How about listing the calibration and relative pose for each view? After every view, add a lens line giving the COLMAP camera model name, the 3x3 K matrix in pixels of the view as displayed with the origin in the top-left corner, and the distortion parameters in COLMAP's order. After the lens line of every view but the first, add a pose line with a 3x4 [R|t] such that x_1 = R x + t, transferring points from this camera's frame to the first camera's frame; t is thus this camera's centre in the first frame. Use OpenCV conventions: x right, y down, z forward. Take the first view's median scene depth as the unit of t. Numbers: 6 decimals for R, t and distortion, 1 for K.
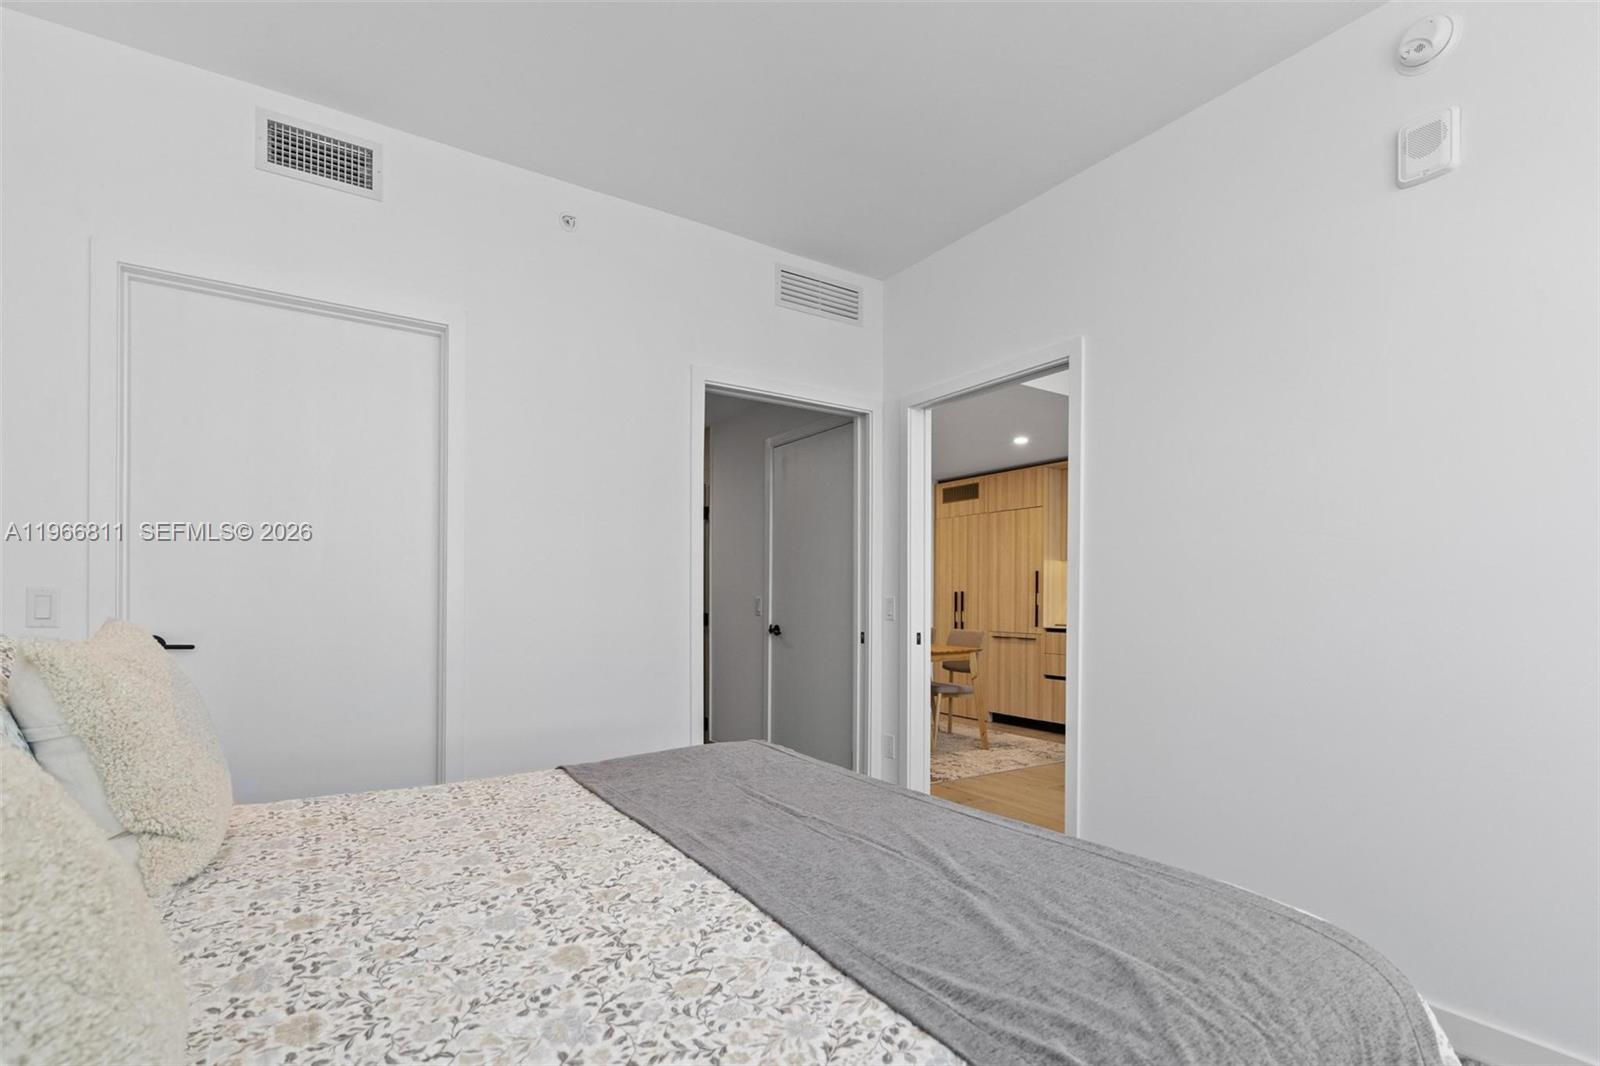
lens RADIAL K [[752.2, 0, 802.6], [0, 752.2, 601.1], [0, 0, 1]] dist [-0.000601, 0.000122]
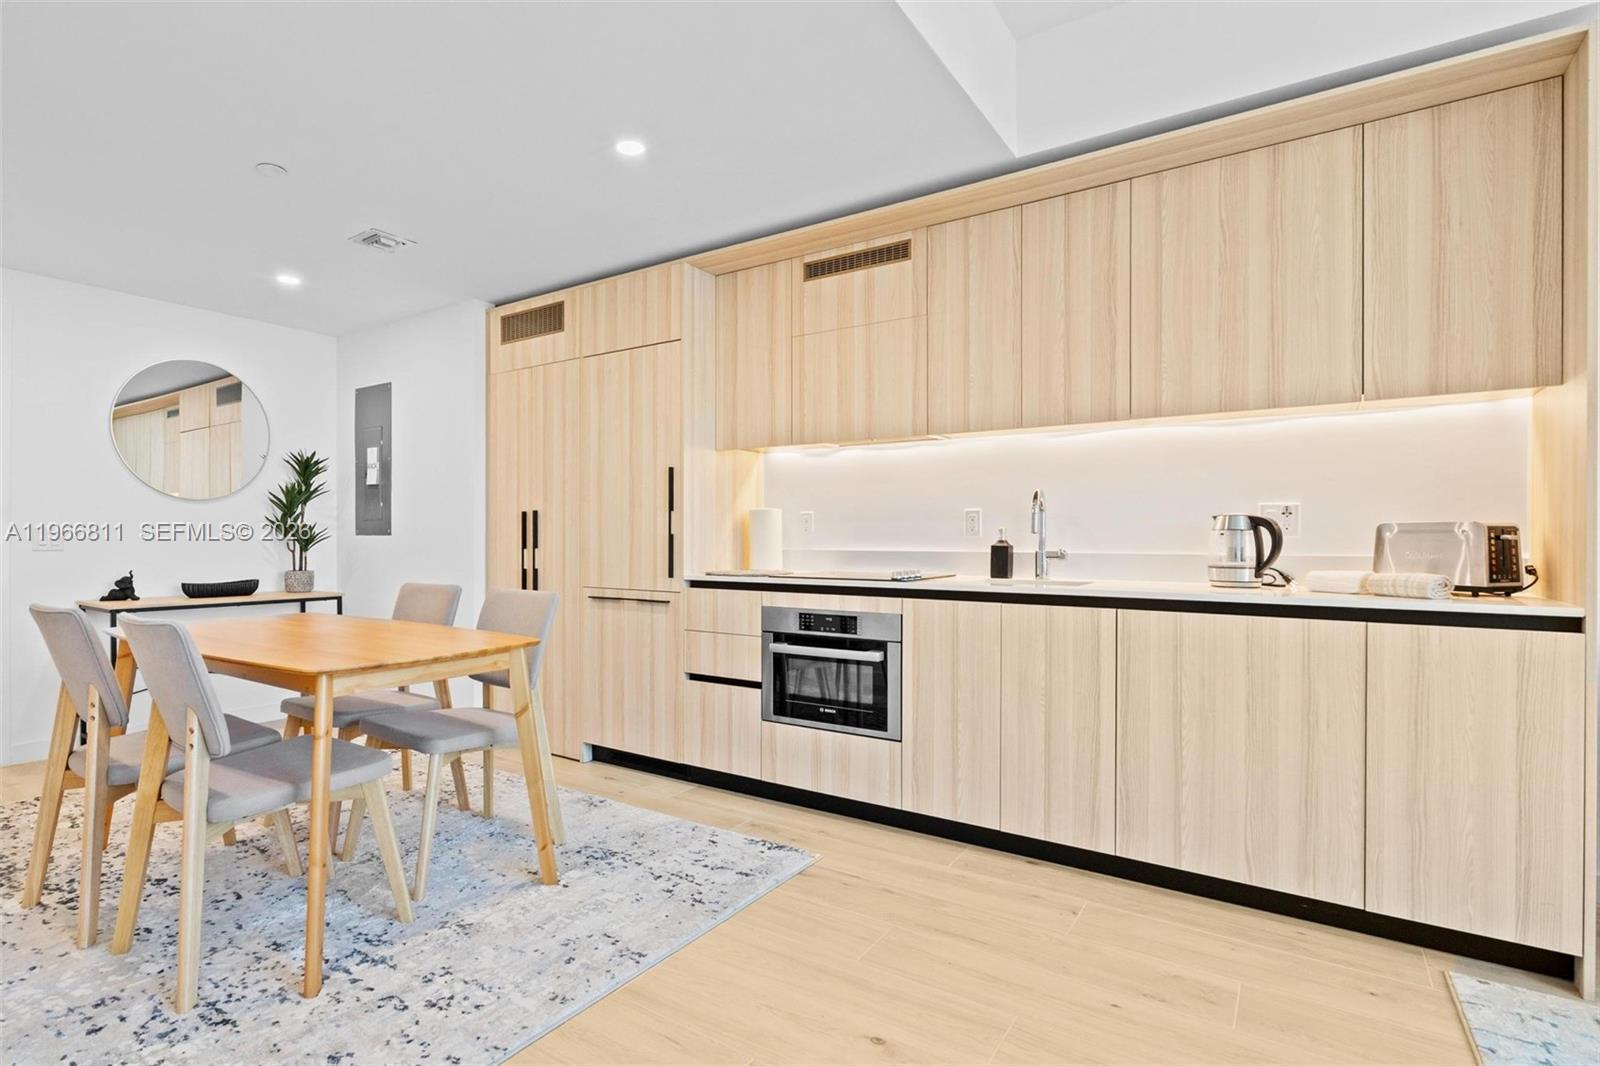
lens RADIAL K [[801.8, 0, 736.4], [0, 801.8, 540.1], [0, 0, 1]] dist [-0.001943, 0.000518]
pose [[0.932508, -0.006363, 0.361094, 0.123788], [0.004890, 0.999976, 0.004993, 0.004930], [-0.361117, -0.002890, 0.932516, 0.378296]]
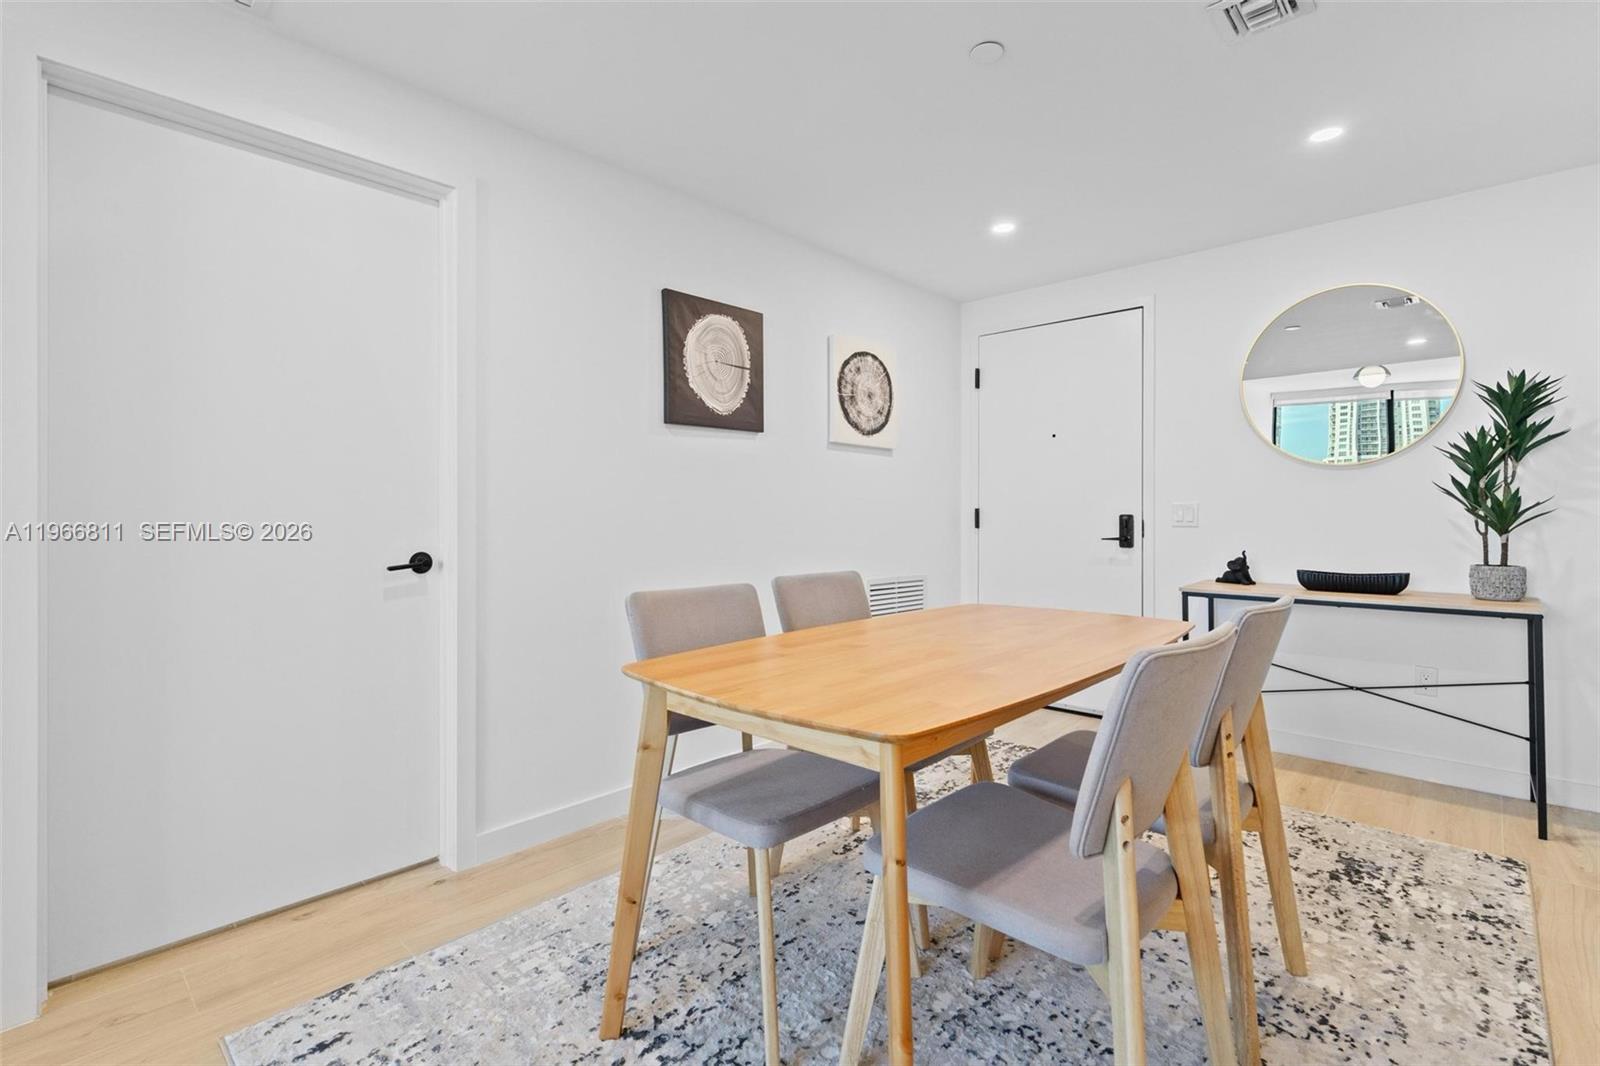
lens RADIAL K [[736.6, 0, 797.9], [0, 736.6, 511.9], [0, 0, 1]] dist [-0.000436, -0.000096]
pose [[0.235751, -0.009753, -0.971765, 0.283588], [0.003278, 0.999952, -0.009241, 0.006009], [0.971808, -0.001007, 0.235772, 0.636792]]
